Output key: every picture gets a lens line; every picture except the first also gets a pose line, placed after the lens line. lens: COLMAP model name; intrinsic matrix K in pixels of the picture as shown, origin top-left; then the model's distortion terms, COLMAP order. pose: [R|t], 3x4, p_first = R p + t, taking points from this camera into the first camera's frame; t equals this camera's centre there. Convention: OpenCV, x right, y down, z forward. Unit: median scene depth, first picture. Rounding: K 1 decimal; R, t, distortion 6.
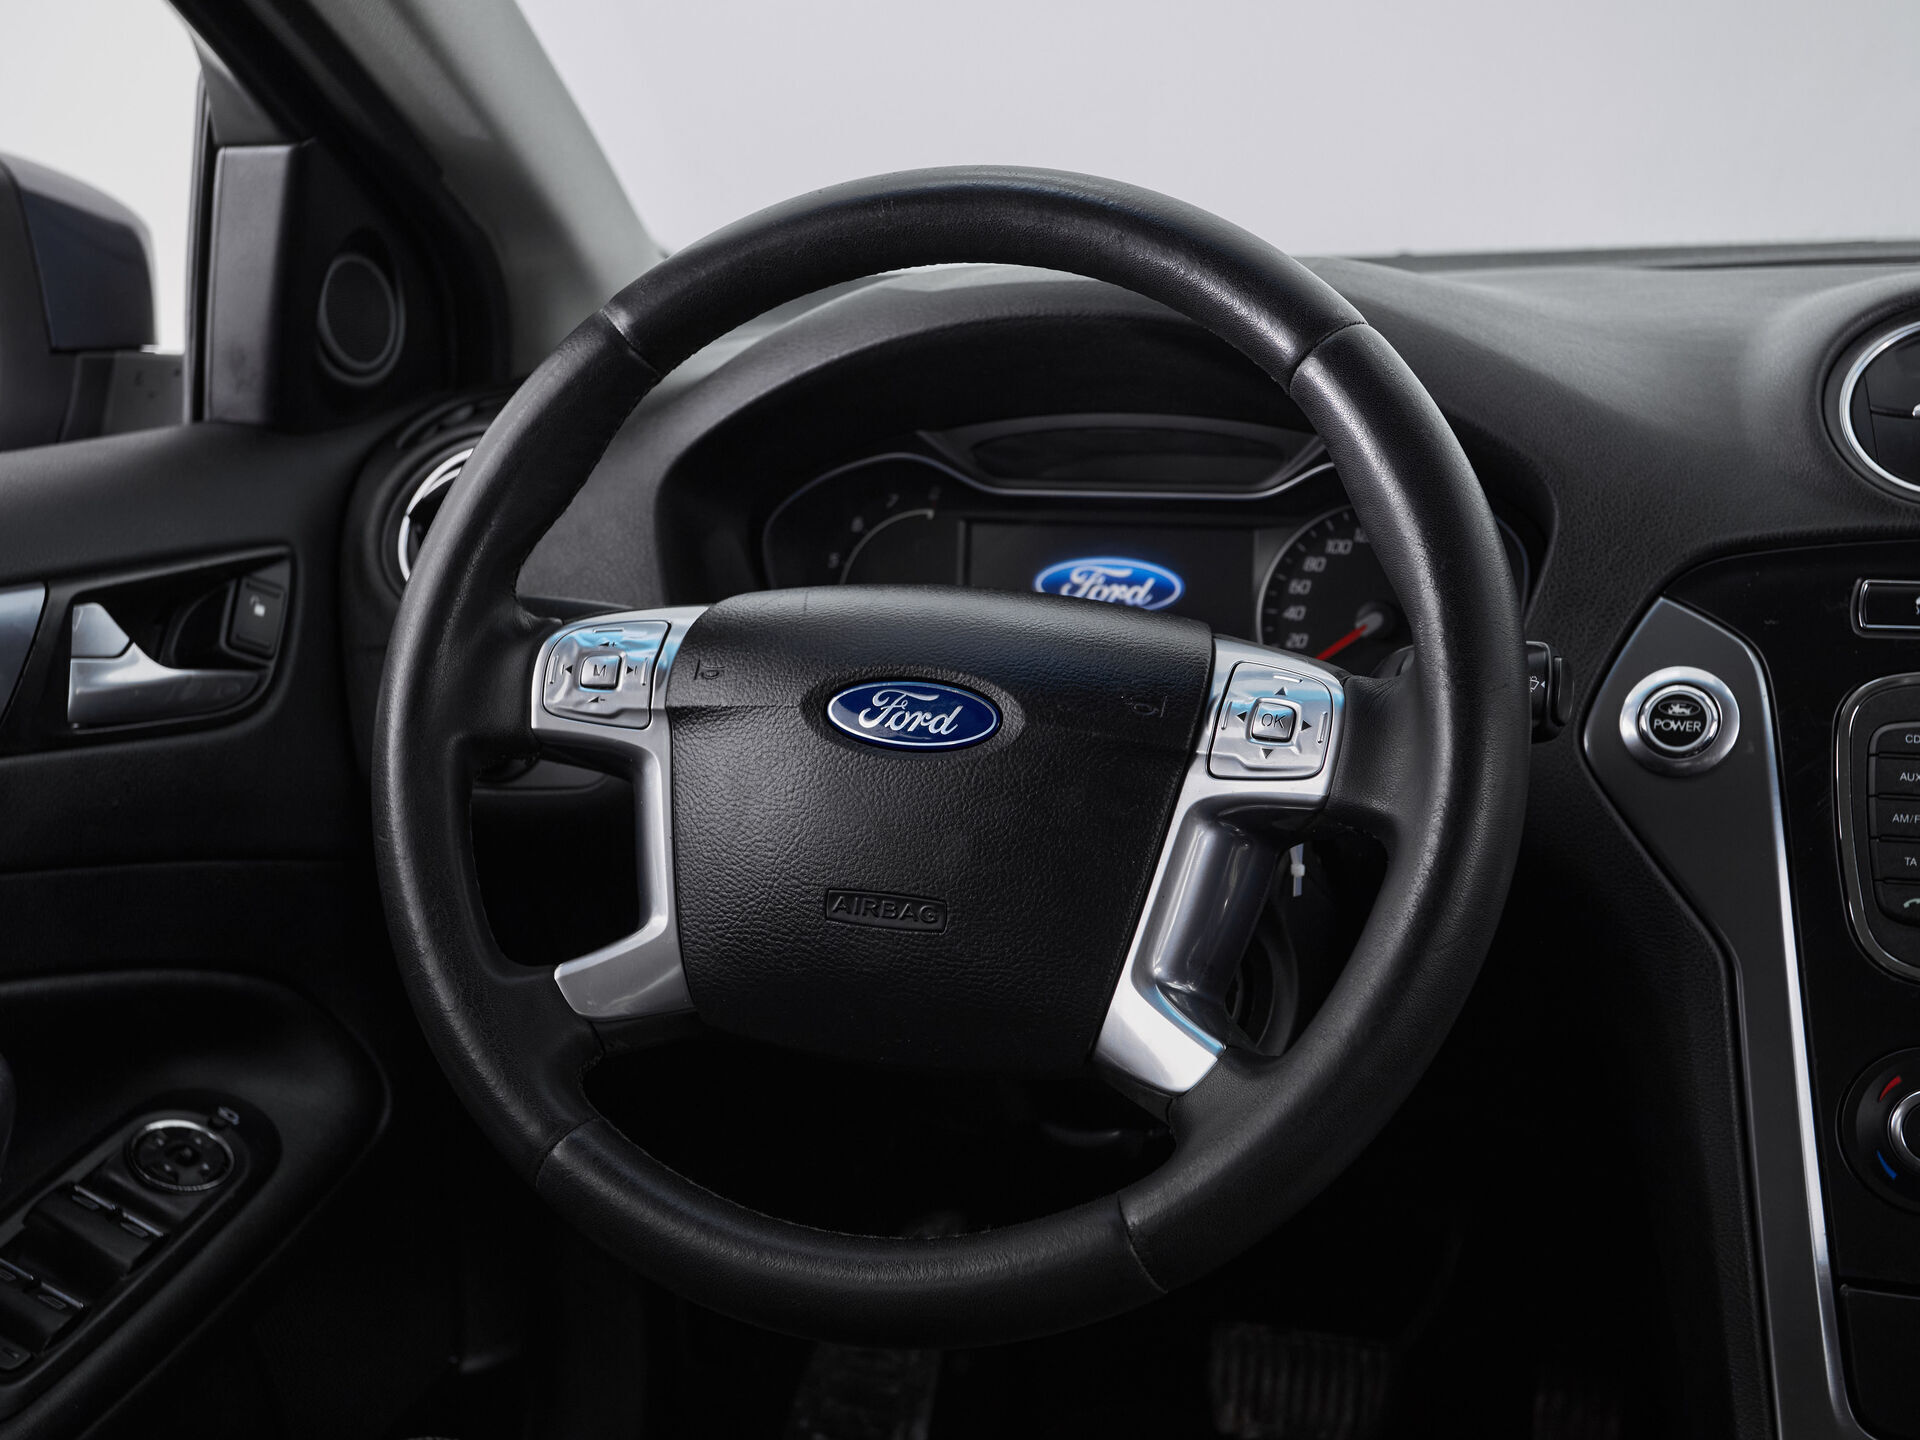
lens RADIAL K [[2652.3, 0, 862.1], [0, 2652.3, 666.9], [0, 0, 1]] dist [0.041457, 0.000000]
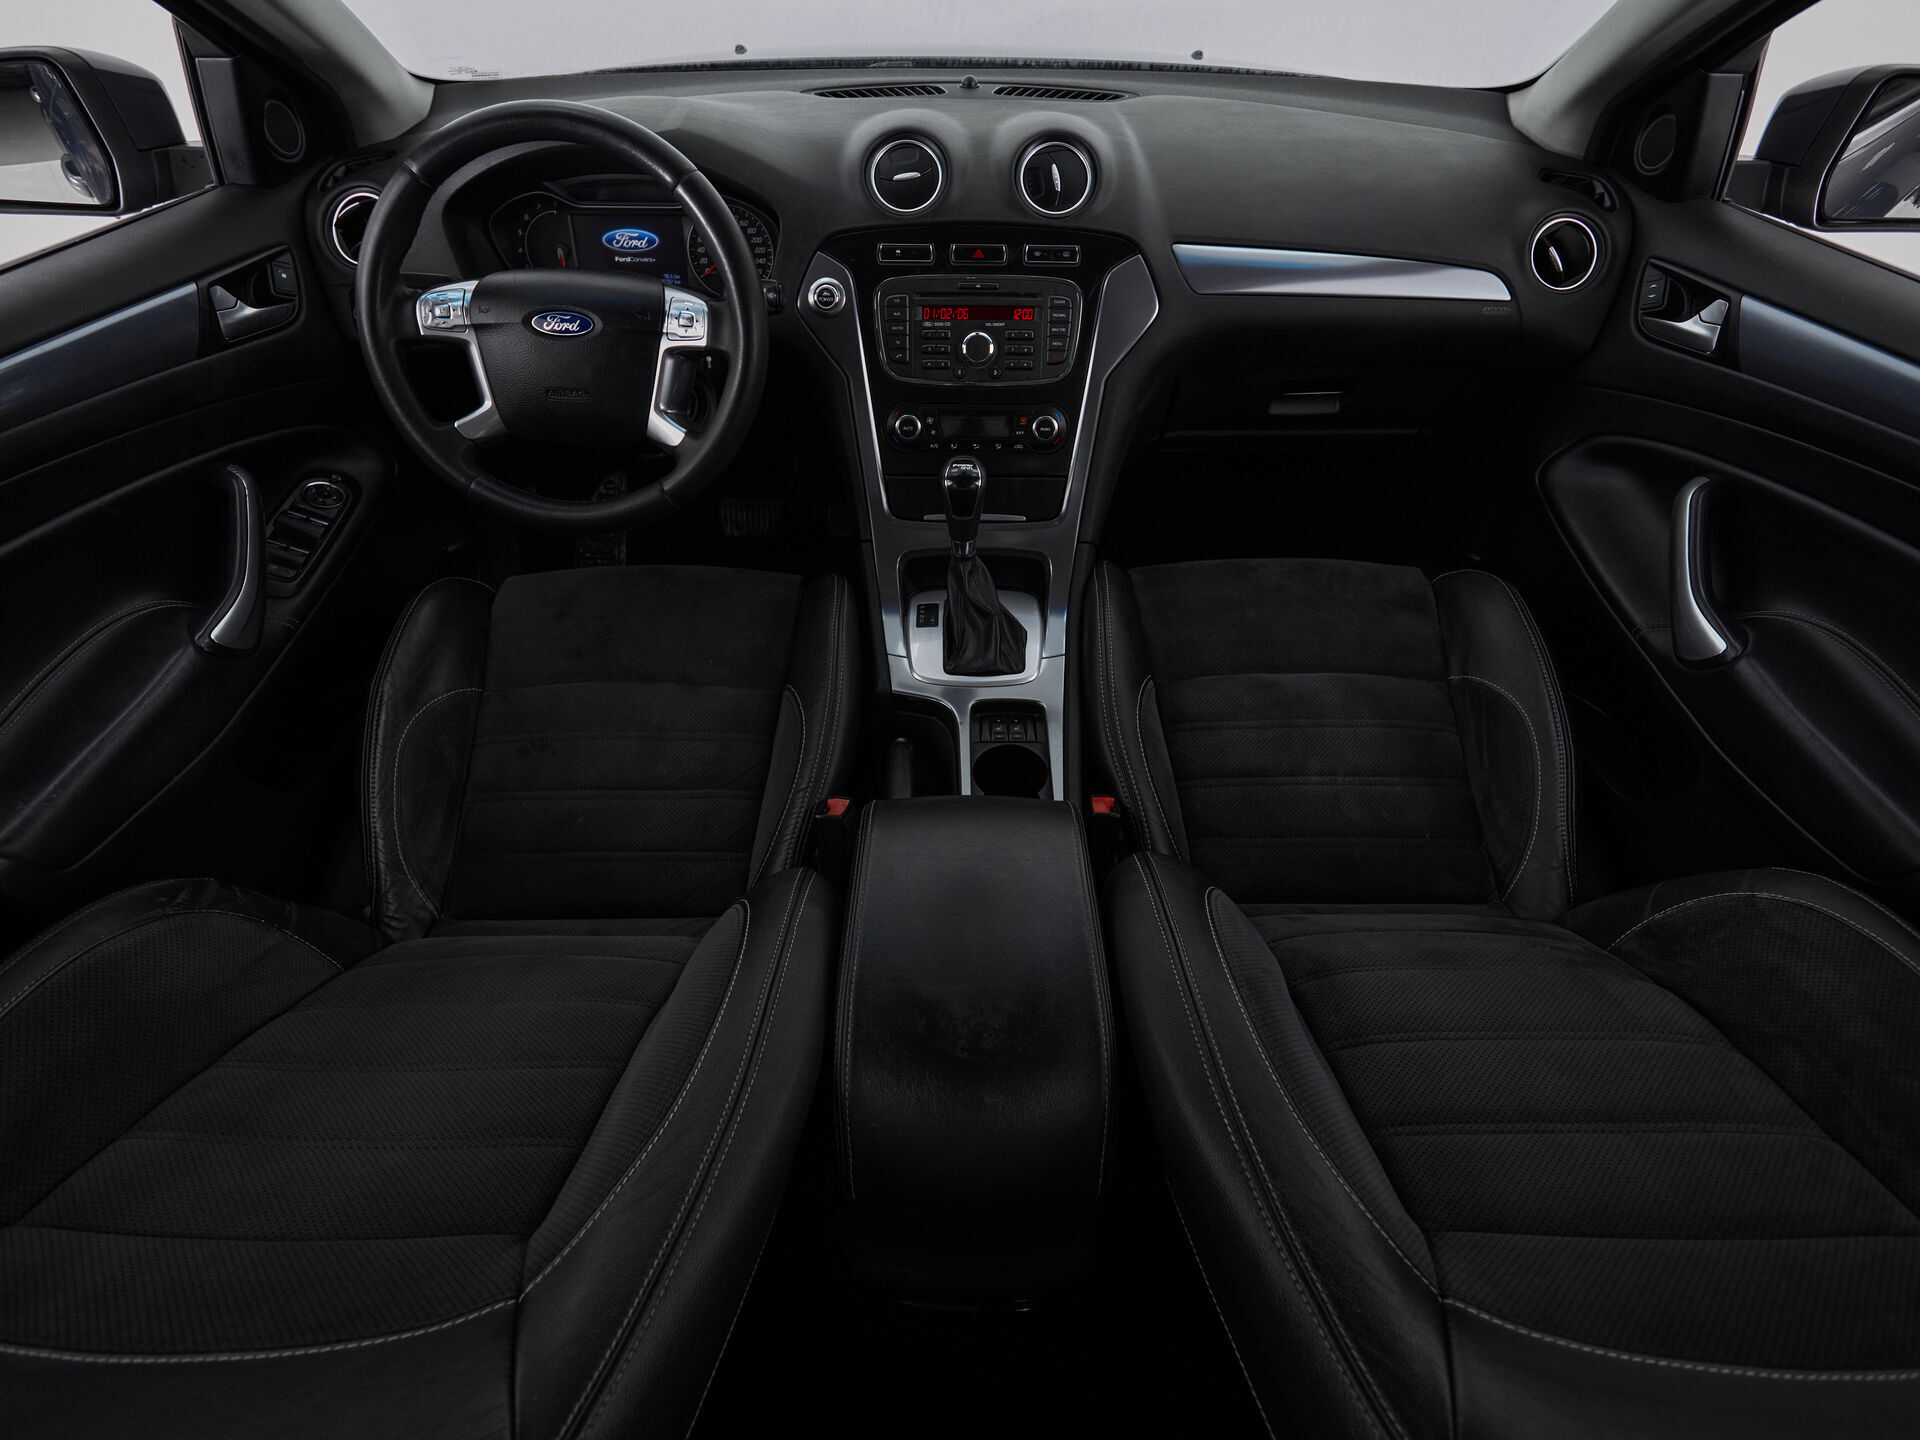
lens RADIAL K [[1081.9, 0, 983.6], [0, 1081.9, 753.5], [0, 0, 1]] dist [0.003429, -0.003121]
pose [[0.940562, -0.191022, 0.280808, 0.027811], [0.033765, 0.875326, 0.482354, -0.120181], [-0.337939, -0.444202, 0.829748, -0.343833]]
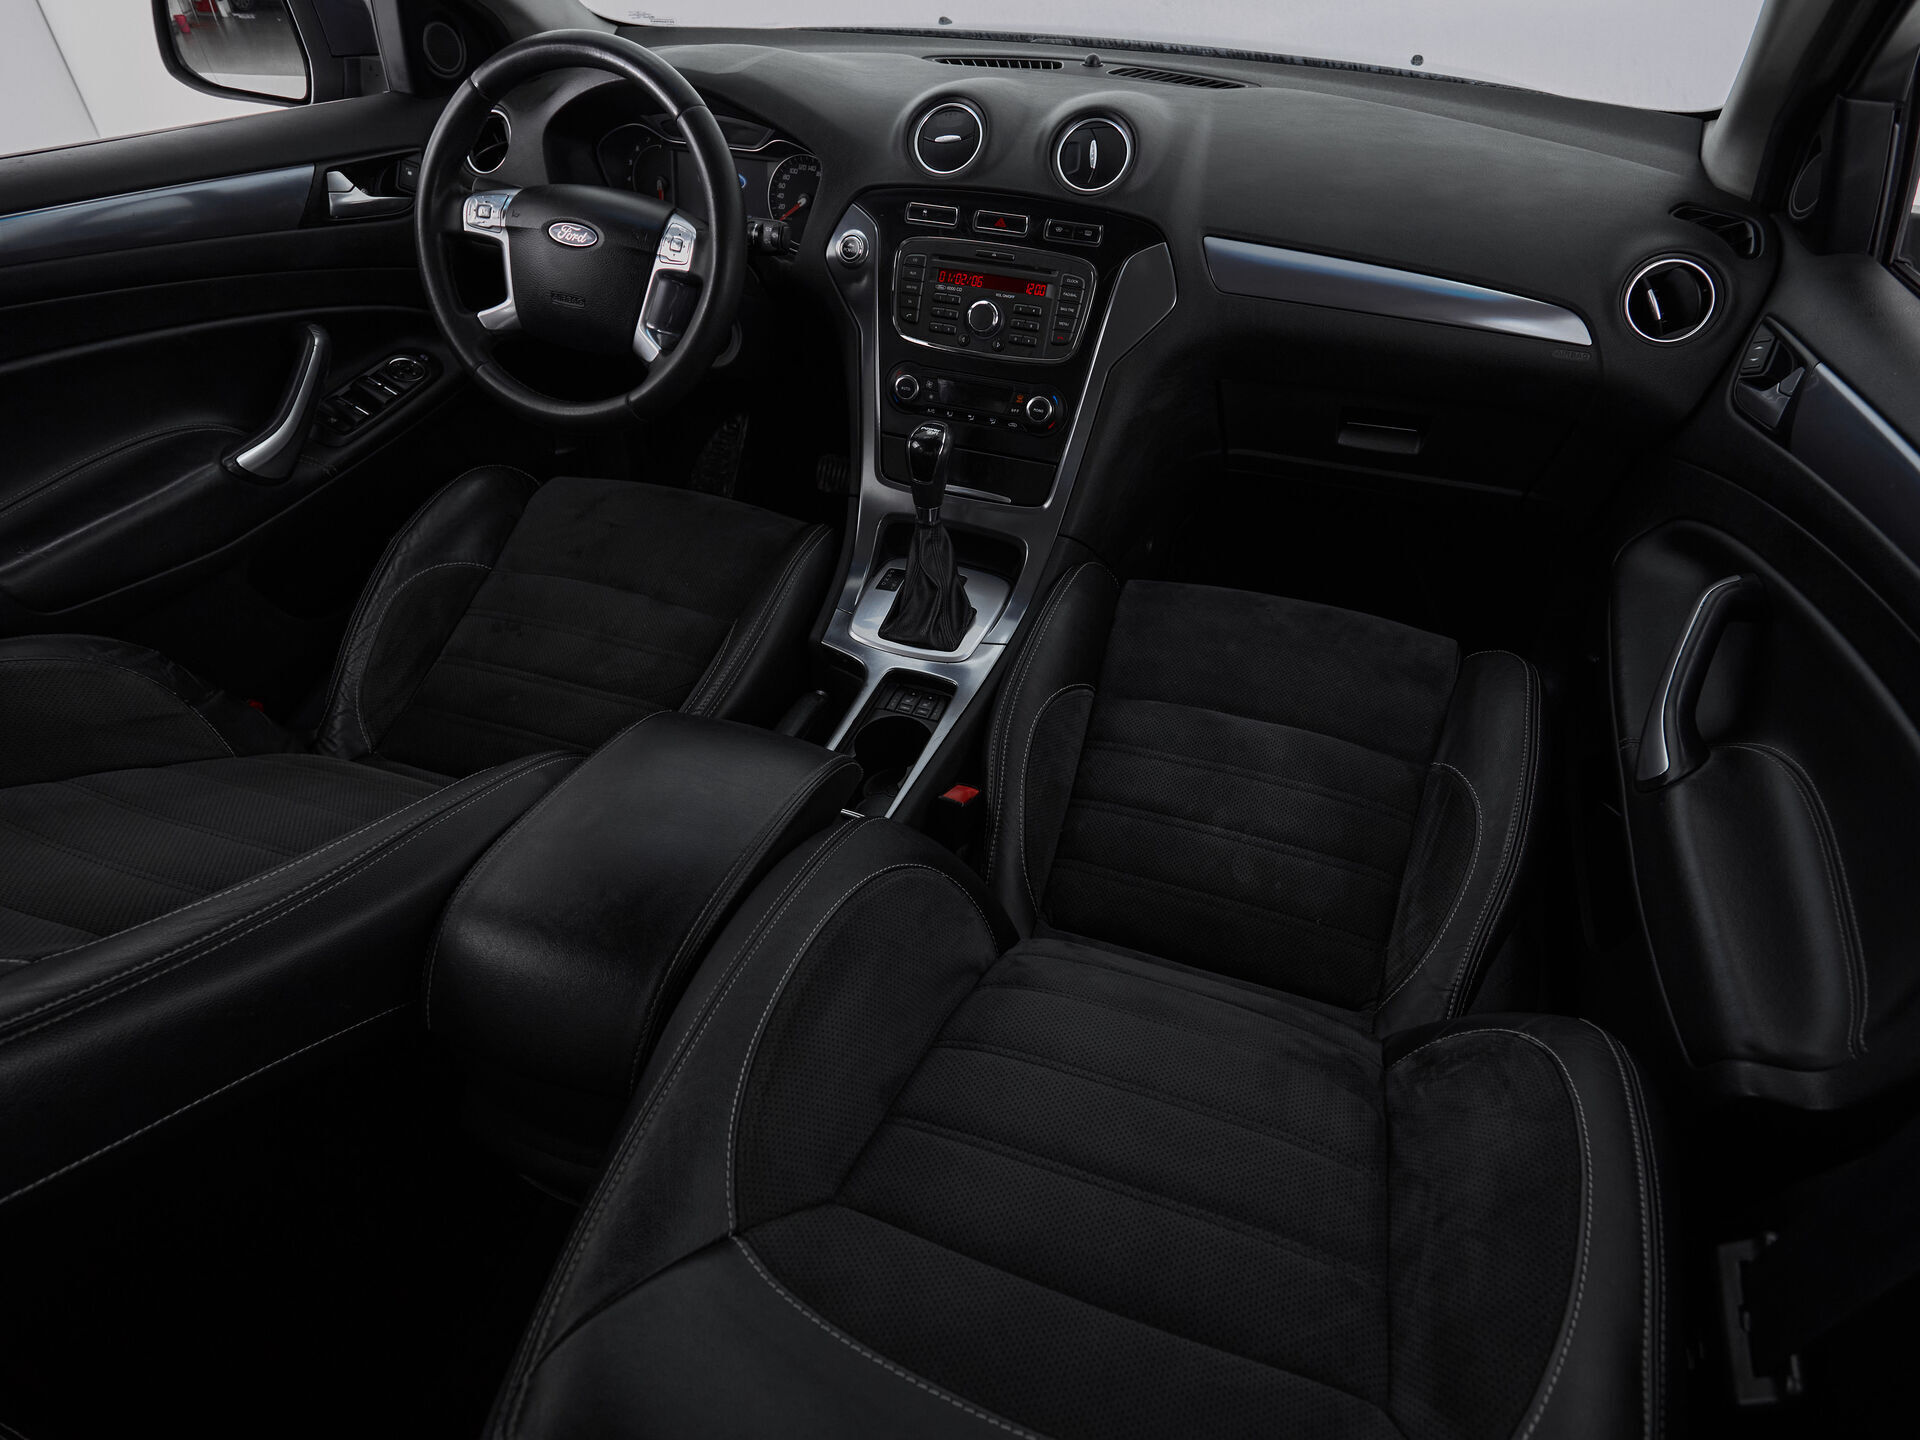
lens RADIAL K [[1170.8, 0, 972.2], [0, 1170.8, 758.5], [0, 0, 1]] dist [-0.002416, 0.002933]
pose [[0.998471, 0.046849, 0.029356, 0.454323], [-0.055065, 0.890193, 0.452243, -0.078069], [-0.004945, -0.453168, 0.891411, -0.502122]]
